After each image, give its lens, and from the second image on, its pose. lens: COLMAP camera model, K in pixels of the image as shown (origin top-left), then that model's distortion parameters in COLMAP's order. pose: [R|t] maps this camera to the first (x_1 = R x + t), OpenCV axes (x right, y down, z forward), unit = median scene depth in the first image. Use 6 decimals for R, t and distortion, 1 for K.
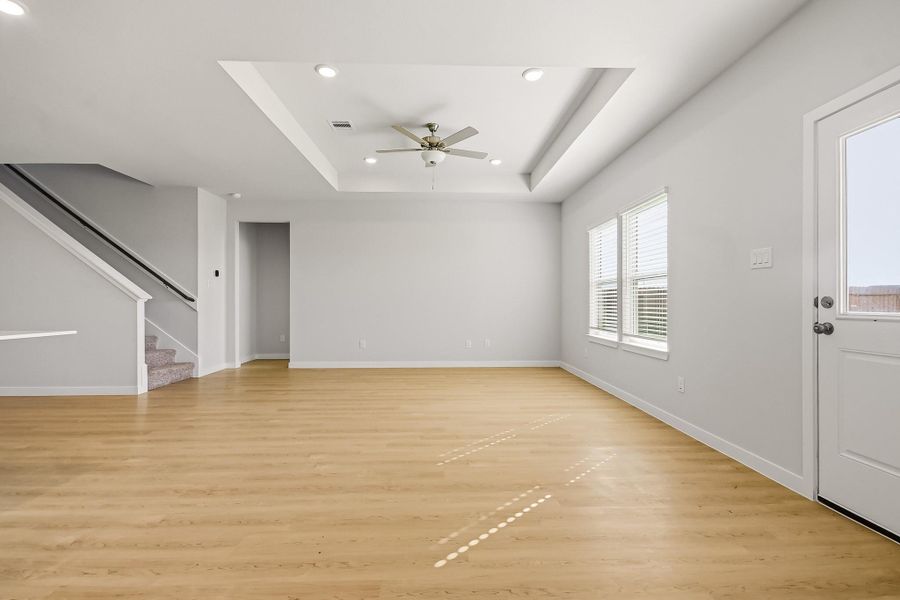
lens RADIAL K [[405.7, 0, 443.1], [0, 405.7, 299.3], [0, 0, 1]] dist [0.002038, -0.000777]
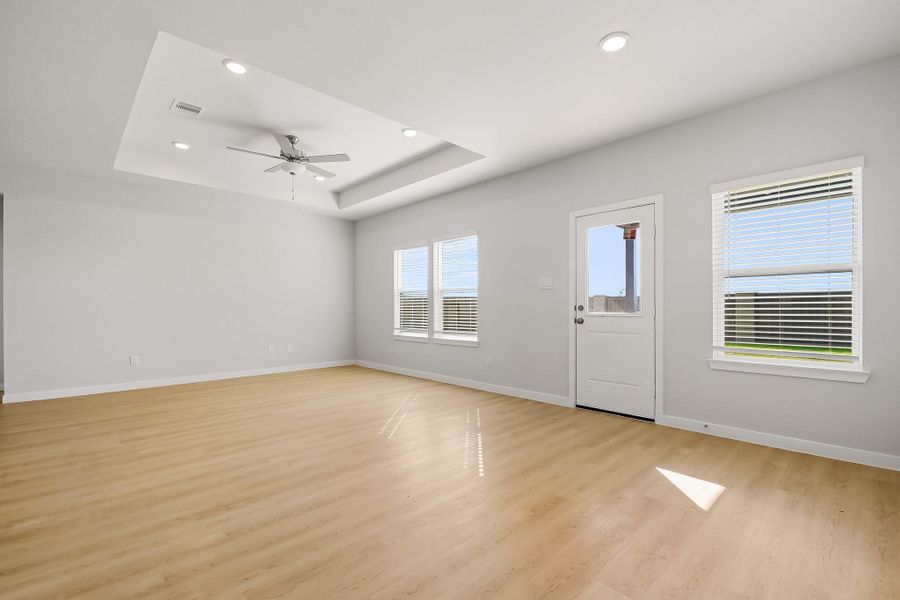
lens RADIAL K [[405.7, 0, 443.1], [0, 405.7, 299.3], [0, 0, 1]] dist [0.002038, -0.000777]
pose [[0.746911, 0.013949, 0.664778, -0.538587], [-0.003869, 0.999854, -0.016633, 0.000551], [-0.664913, 0.009851, 0.746856, -0.035802]]
